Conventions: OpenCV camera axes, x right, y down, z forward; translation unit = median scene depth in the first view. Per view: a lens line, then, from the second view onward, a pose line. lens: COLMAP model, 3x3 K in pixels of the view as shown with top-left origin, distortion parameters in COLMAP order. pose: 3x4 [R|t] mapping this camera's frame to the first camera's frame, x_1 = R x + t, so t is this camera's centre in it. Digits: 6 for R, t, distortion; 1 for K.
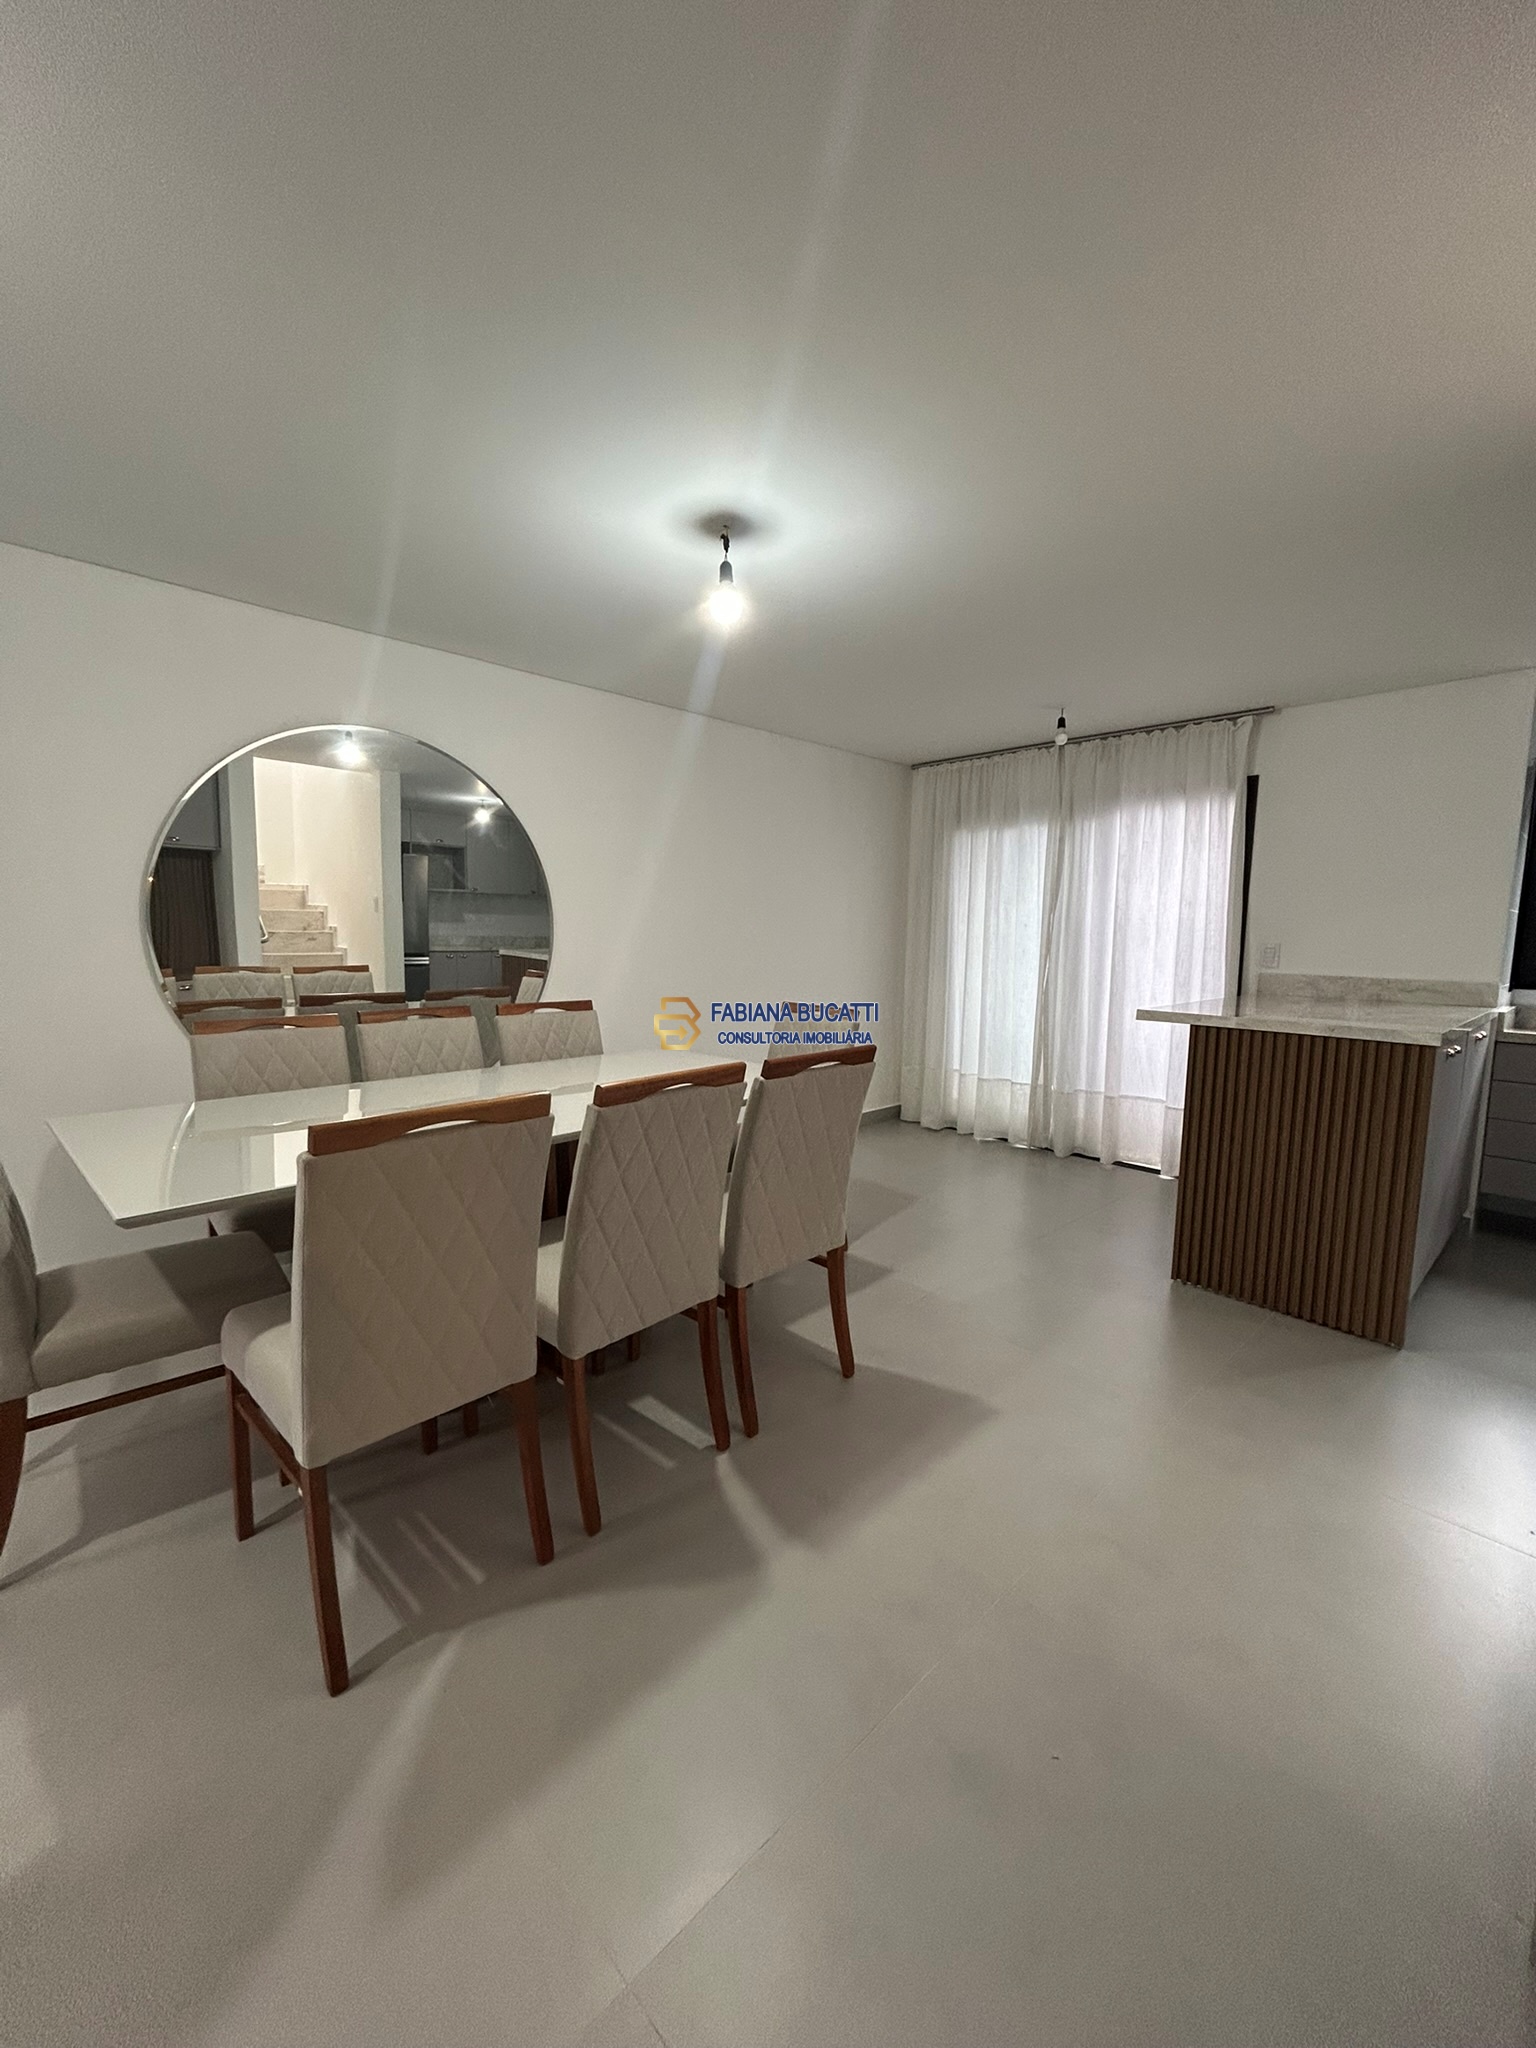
lens RADIAL K [[827.2, 0, 767.2], [0, 827.2, 1029.5], [0, 0, 1]] dist [0.000132, 0.000910]
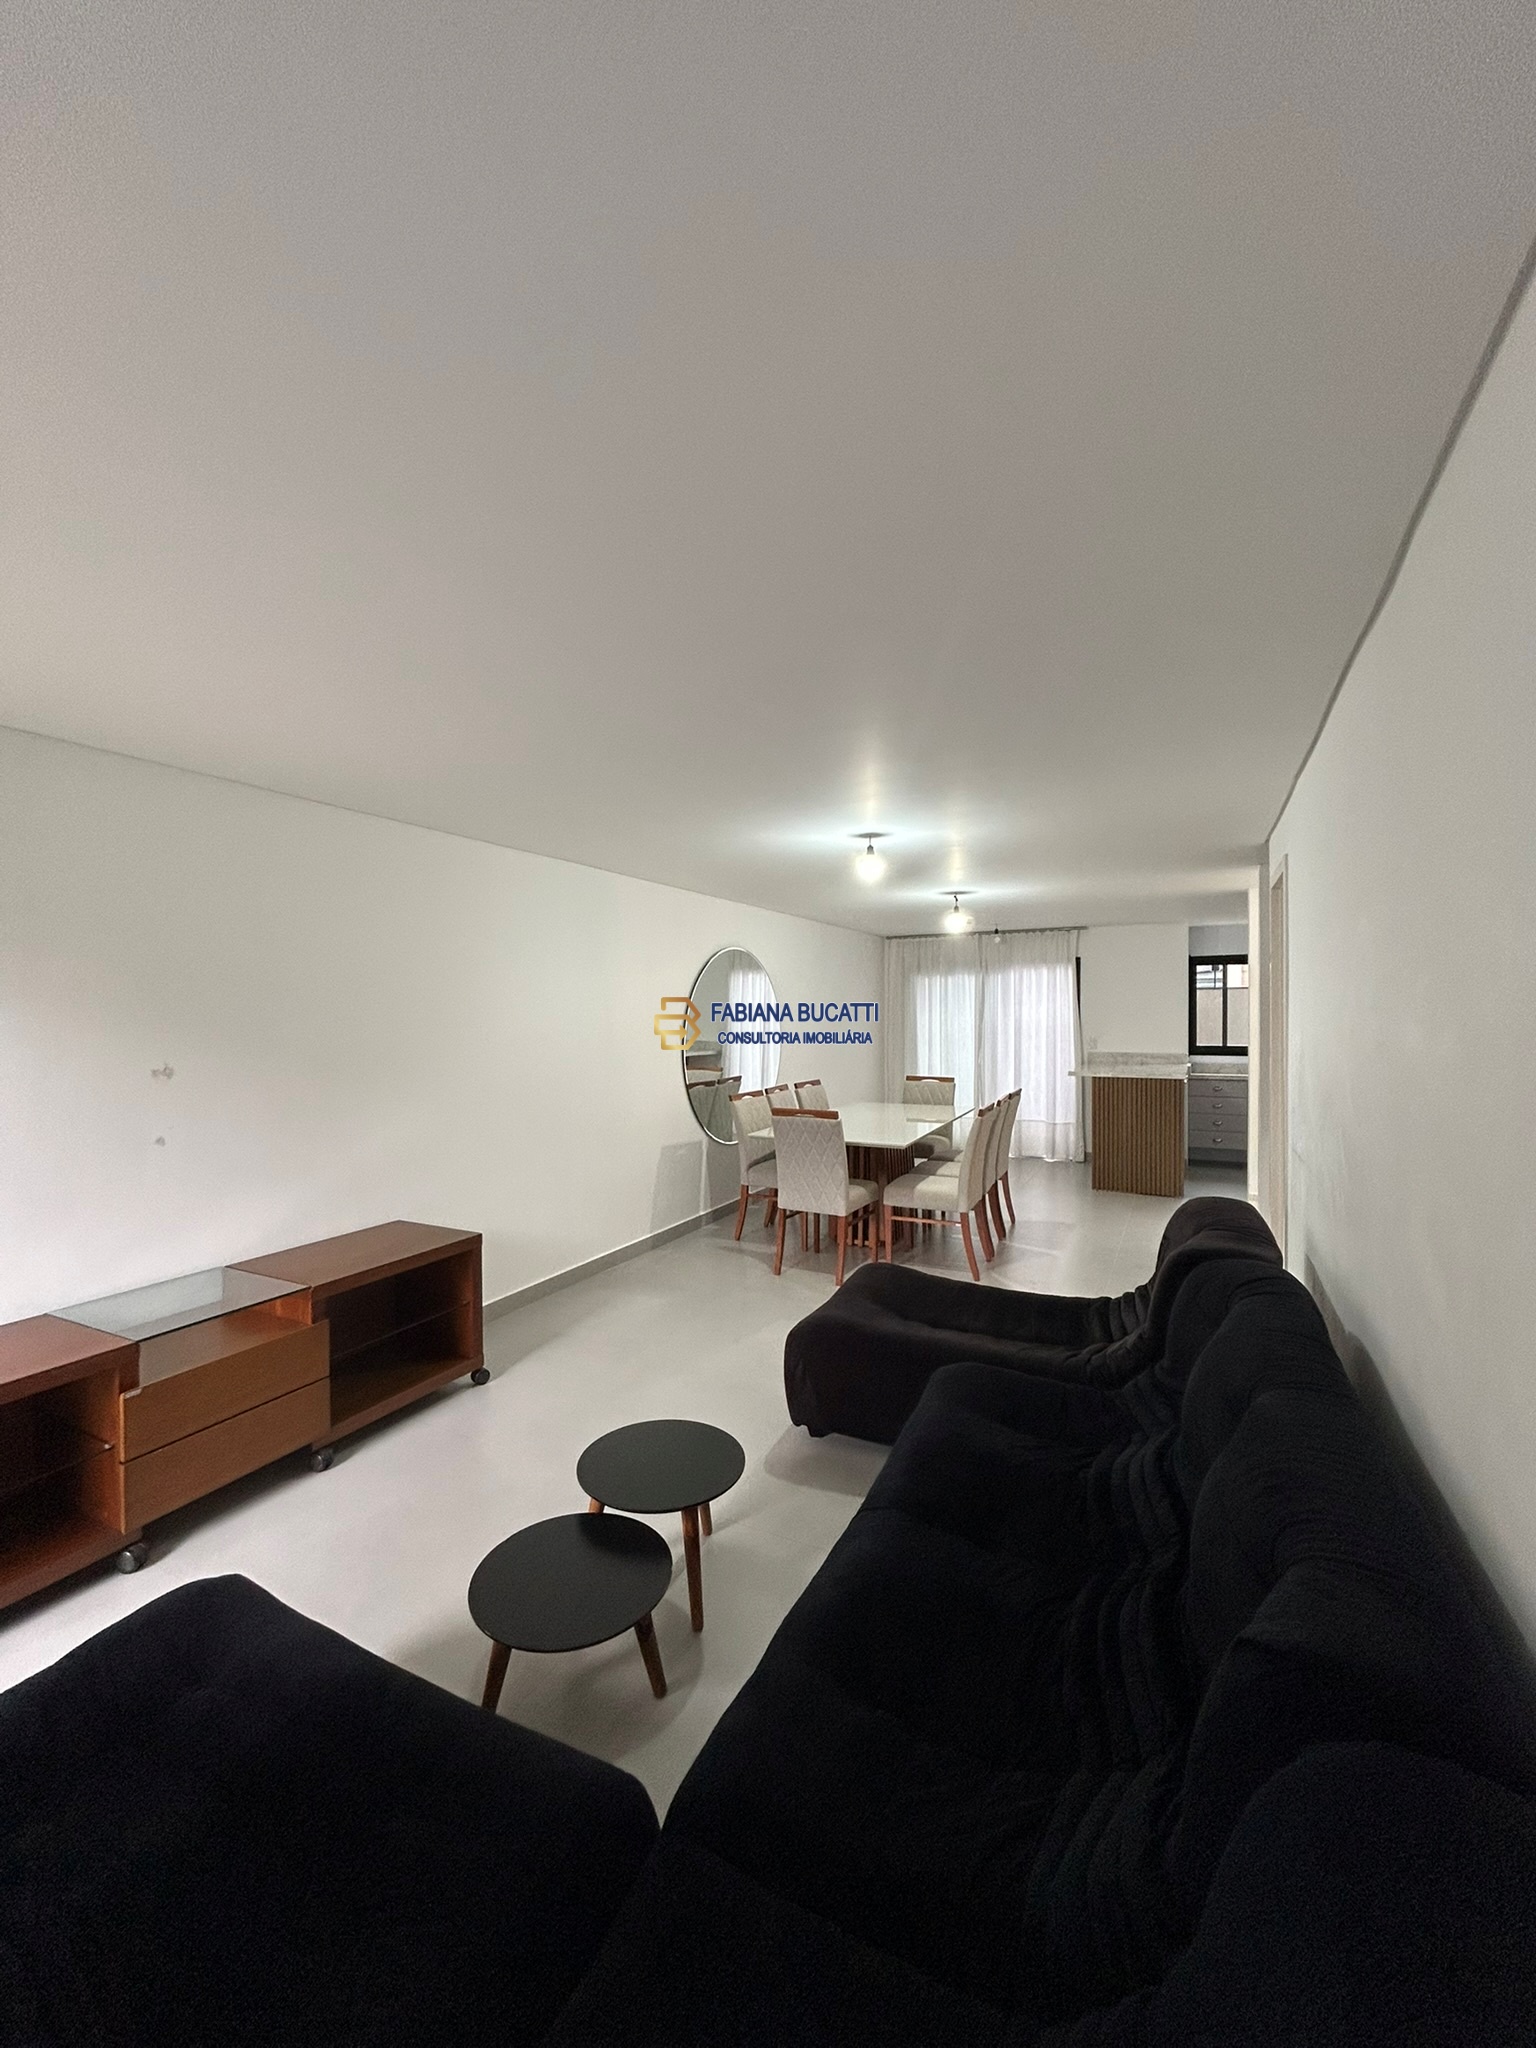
lens RADIAL K [[827.2, 0, 771.0], [0, 827.2, 1028.5], [0, 0, 1]] dist [0.000132, 0.000910]
pose [[0.944449, -0.028781, 0.327396, -0.841315], [0.061227, 0.994127, -0.089231, 0.009723], [-0.322906, 0.104320, 0.940664, -0.697810]]
